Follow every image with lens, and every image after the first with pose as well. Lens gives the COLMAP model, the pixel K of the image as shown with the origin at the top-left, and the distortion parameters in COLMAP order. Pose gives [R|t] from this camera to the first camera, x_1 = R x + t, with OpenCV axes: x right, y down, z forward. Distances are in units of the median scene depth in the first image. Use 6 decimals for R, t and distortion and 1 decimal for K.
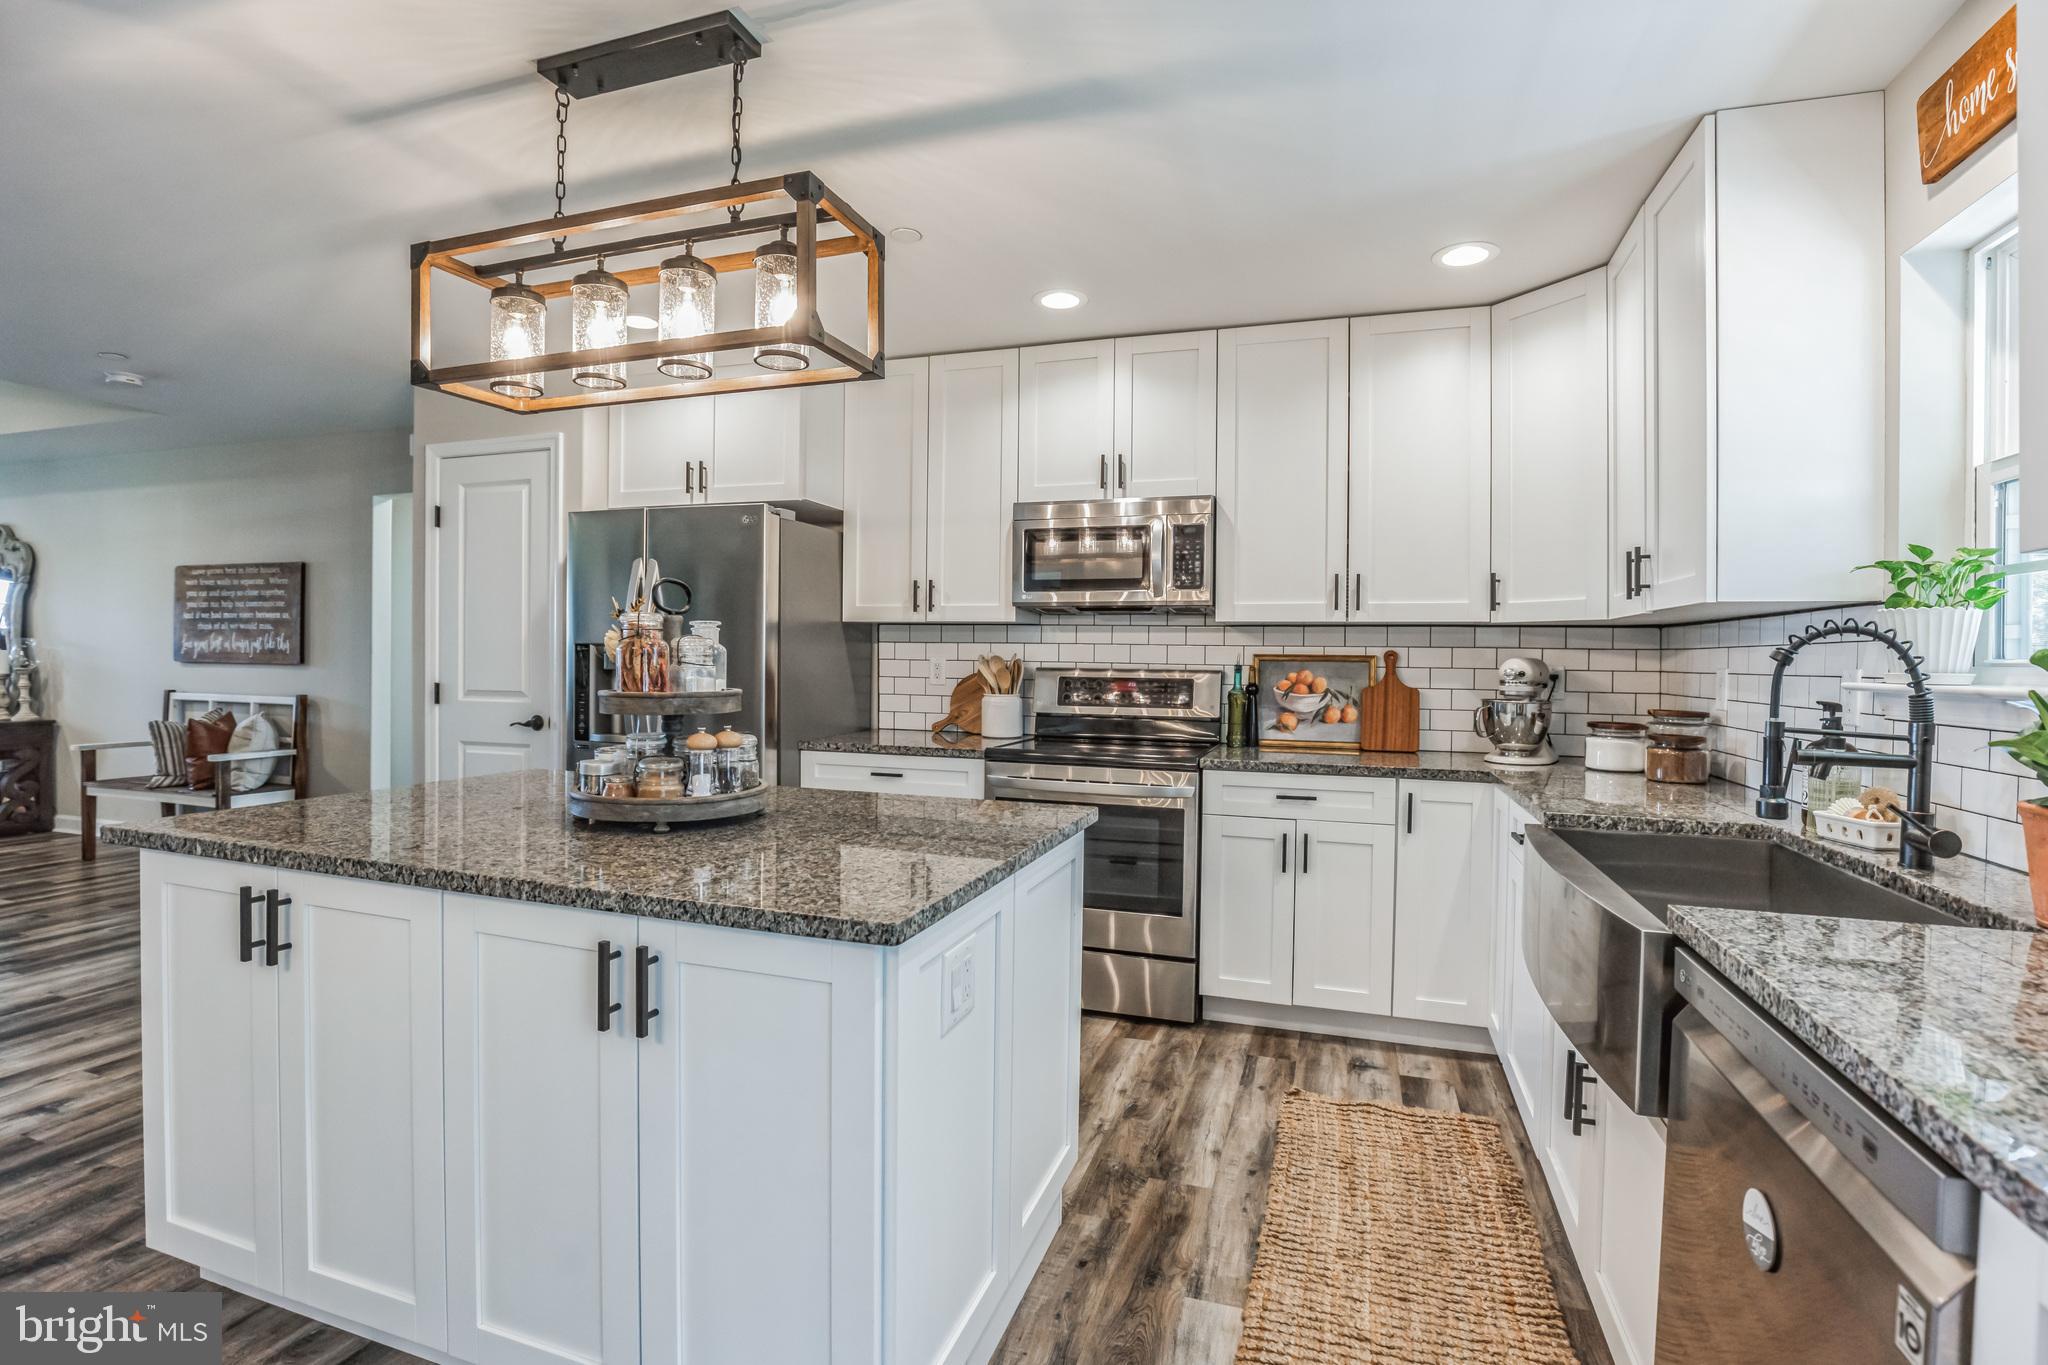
lens RADIAL K [[971.7, 0, 1030.0], [0, 971.7, 667.5], [0, 0, 1]] dist [-0.034916, 0.004326]
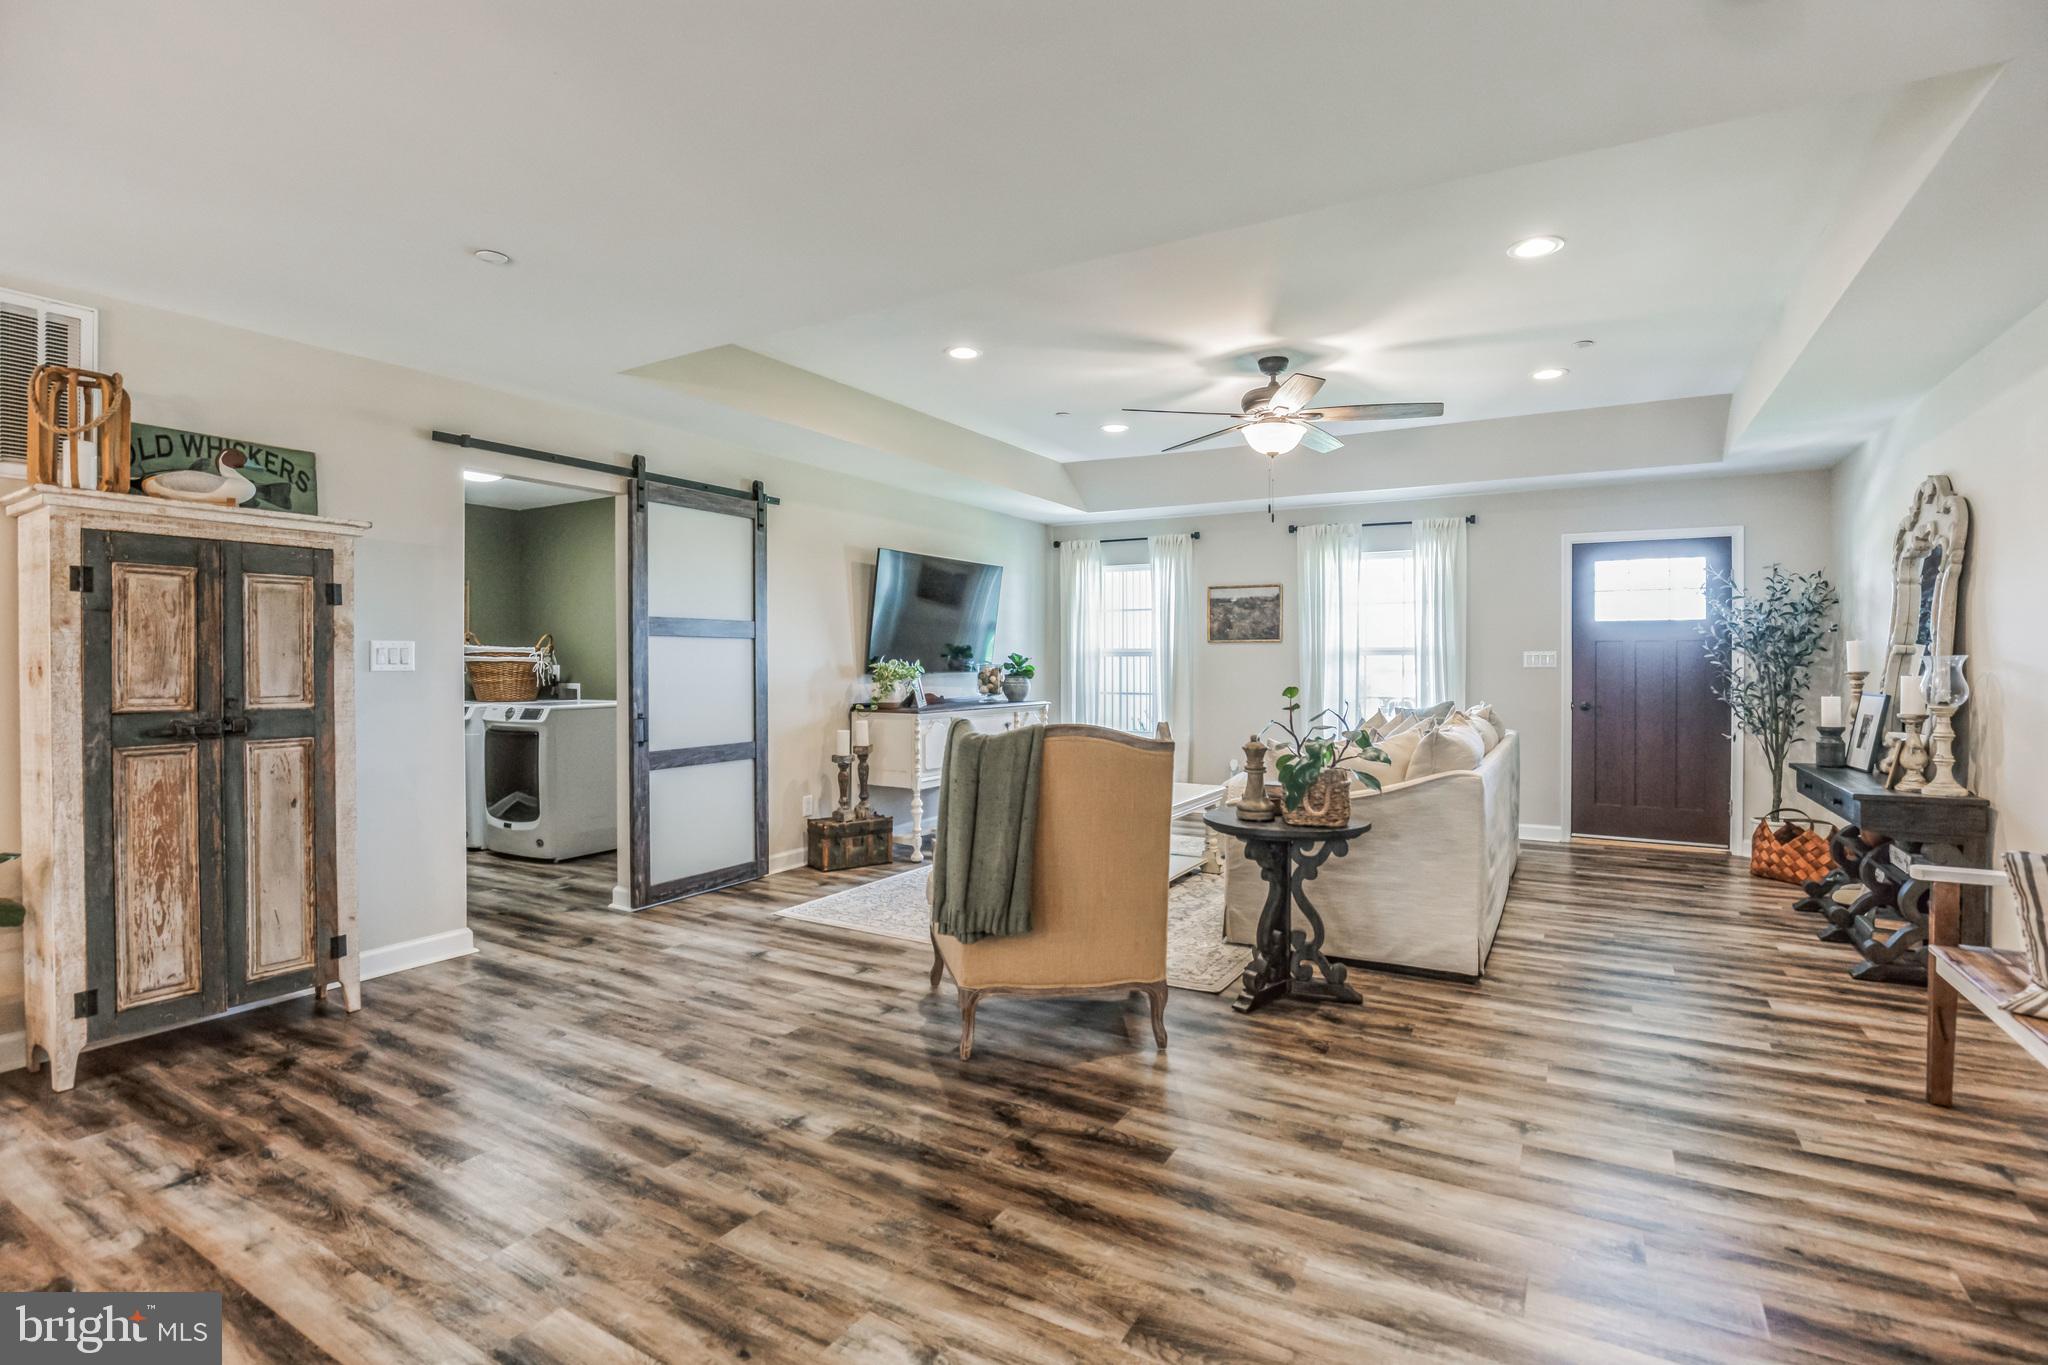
lens RADIAL K [[971.7, 0, 1018.7], [0, 971.7, 667.3], [0, 0, 1]] dist [-0.034916, 0.004326]
pose [[-0.215801, -0.007741, -0.976407, -0.609689], [-0.014047, 0.999890, -0.004823, -0.019832], [0.976336, 0.012675, -0.215886, 0.917683]]
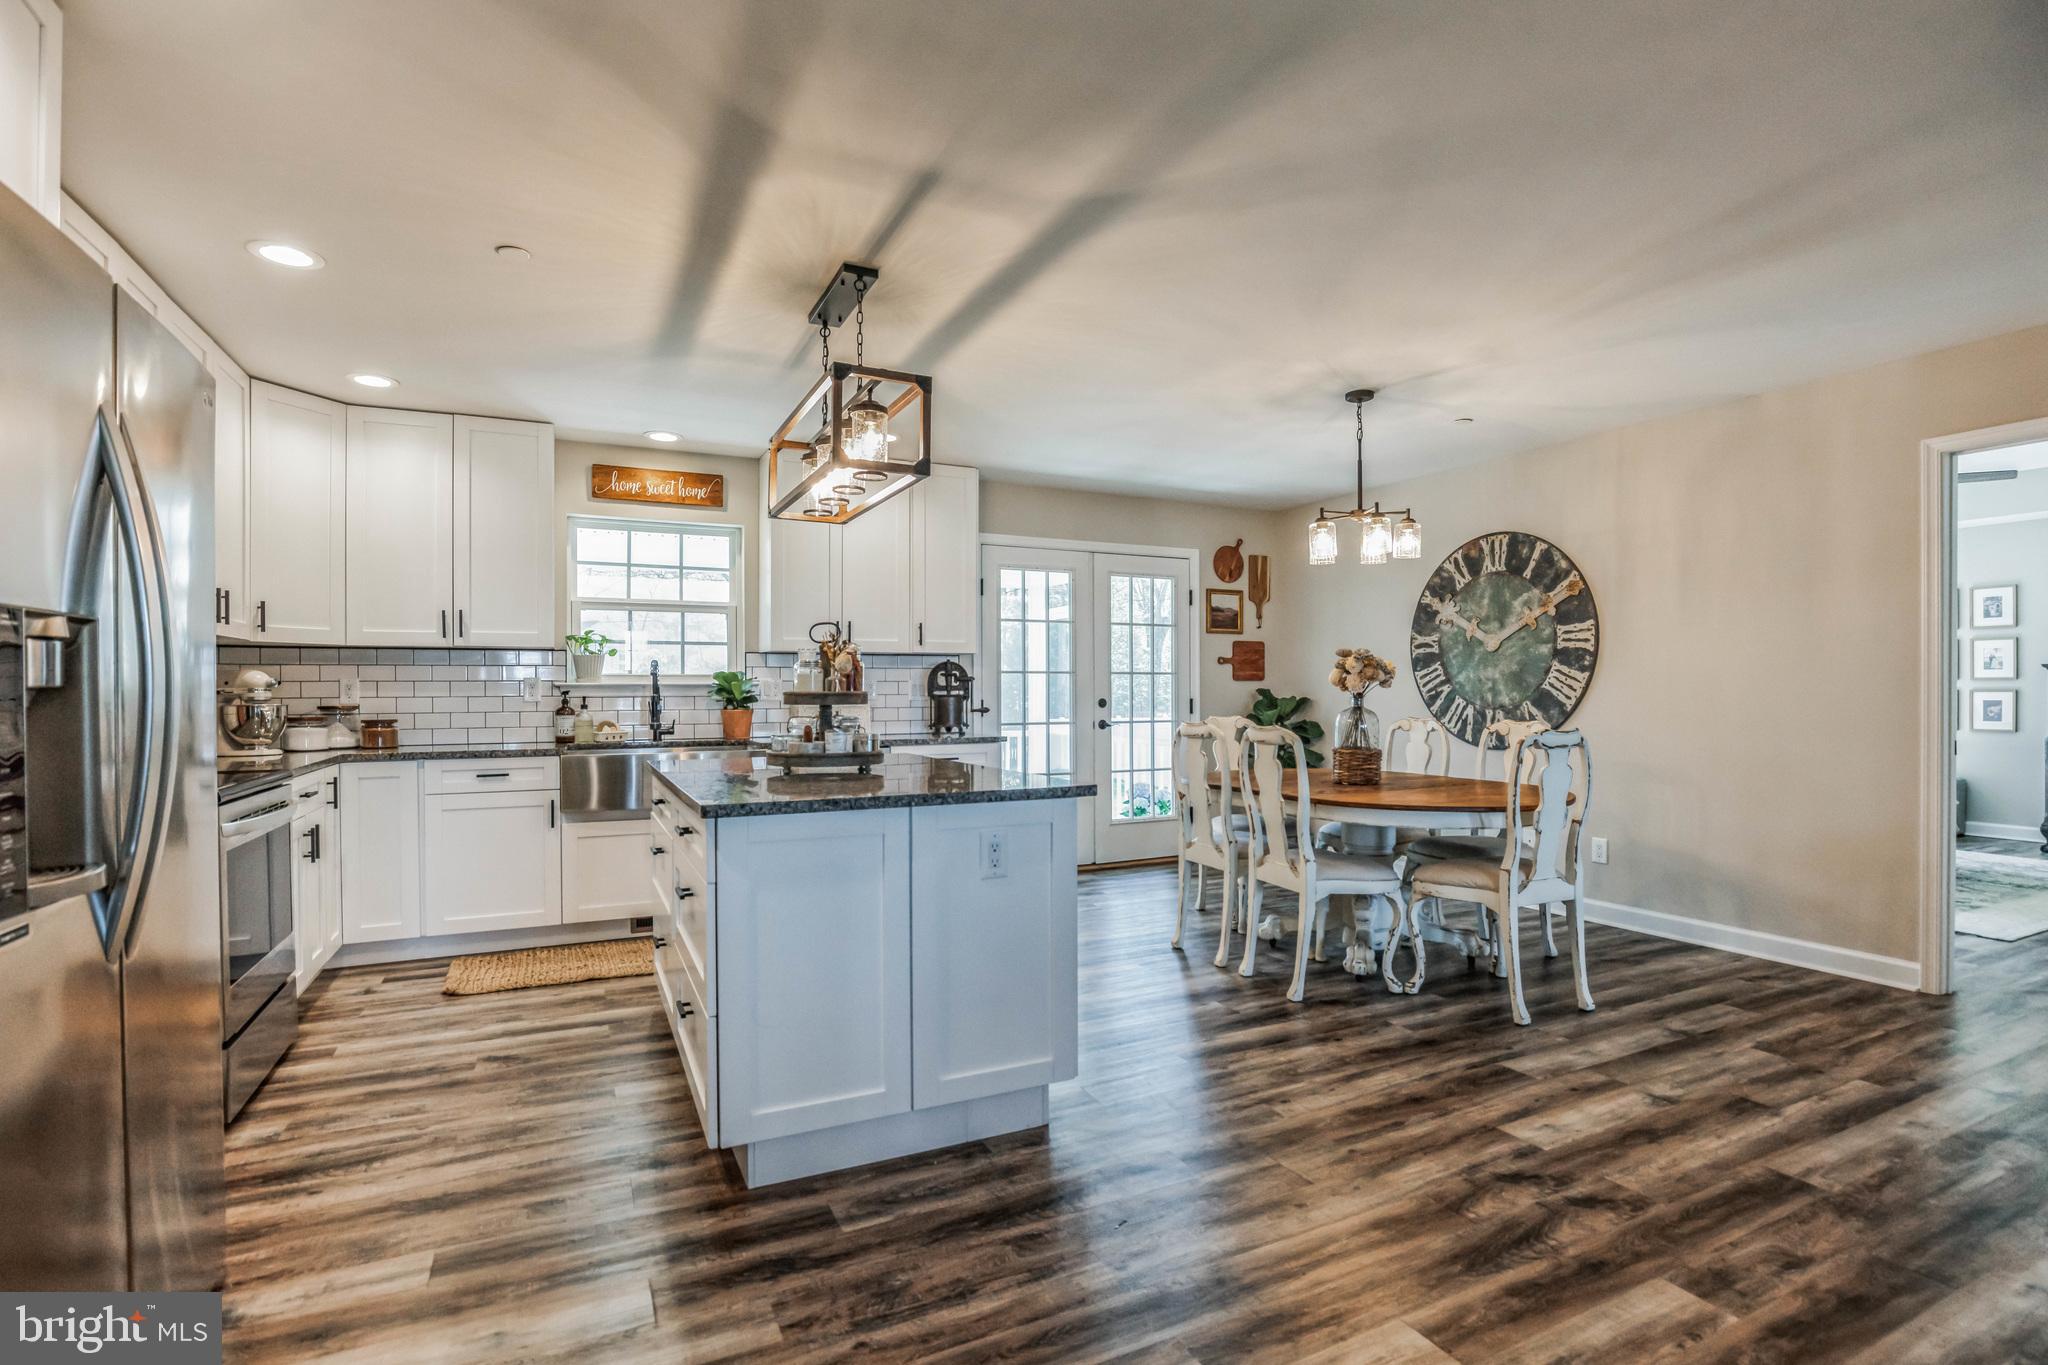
lens RADIAL K [[971.7, 0, 1054.2], [0, 971.7, 696.5], [0, 0, 1]] dist [-0.034916, 0.004326]
pose [[-0.709175, -0.014868, 0.704876, -0.938799], [0.002675, 0.999714, 0.023779, -0.002716], [-0.705027, 0.018749, -0.708932, 0.990559]]
